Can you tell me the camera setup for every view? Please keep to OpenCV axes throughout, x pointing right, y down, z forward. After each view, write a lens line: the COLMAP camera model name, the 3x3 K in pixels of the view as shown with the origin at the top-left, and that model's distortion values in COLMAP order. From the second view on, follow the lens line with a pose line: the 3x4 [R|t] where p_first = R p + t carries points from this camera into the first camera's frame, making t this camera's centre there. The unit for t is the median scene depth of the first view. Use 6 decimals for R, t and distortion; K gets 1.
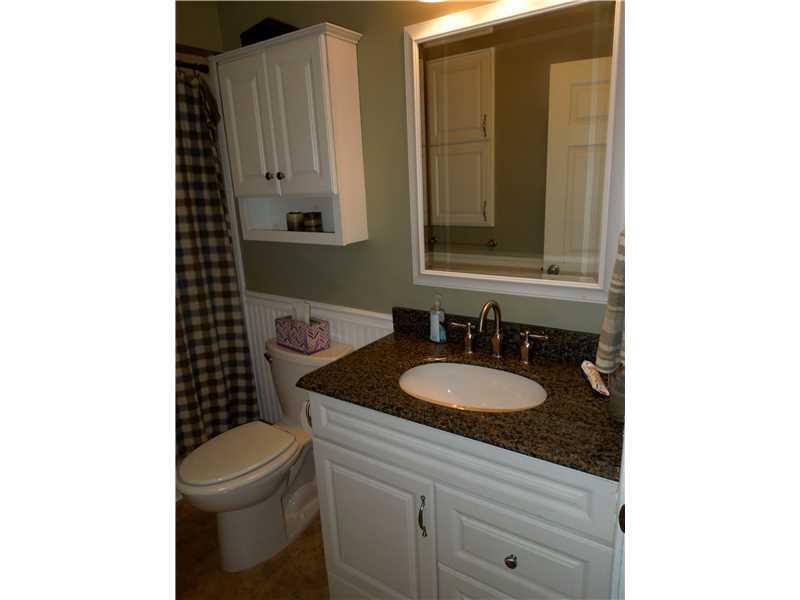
lens RADIAL K [[460.0, 0, 400.0], [0, 460.0, 300.0], [0, 0, 1]] dist [-0.003263, 0.000218]
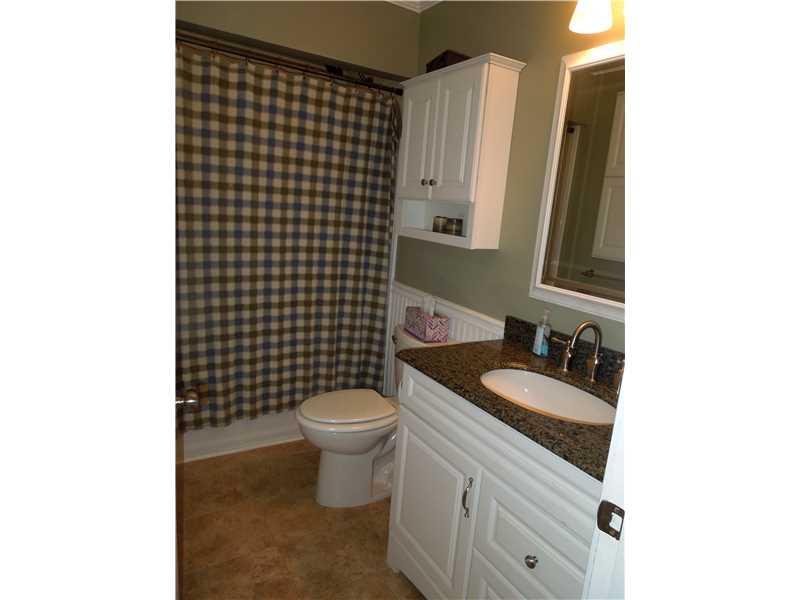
lens RADIAL K [[460.0, 0, 400.0], [0, 460.0, 300.0], [0, 0, 1]] dist [-0.003263, 0.000218]
pose [[0.904544, 0.196032, -0.378645, 0.154968], [-0.217981, 0.975829, -0.015529, 0.051020], [0.366448, 0.096584, 0.925412, -0.065153]]
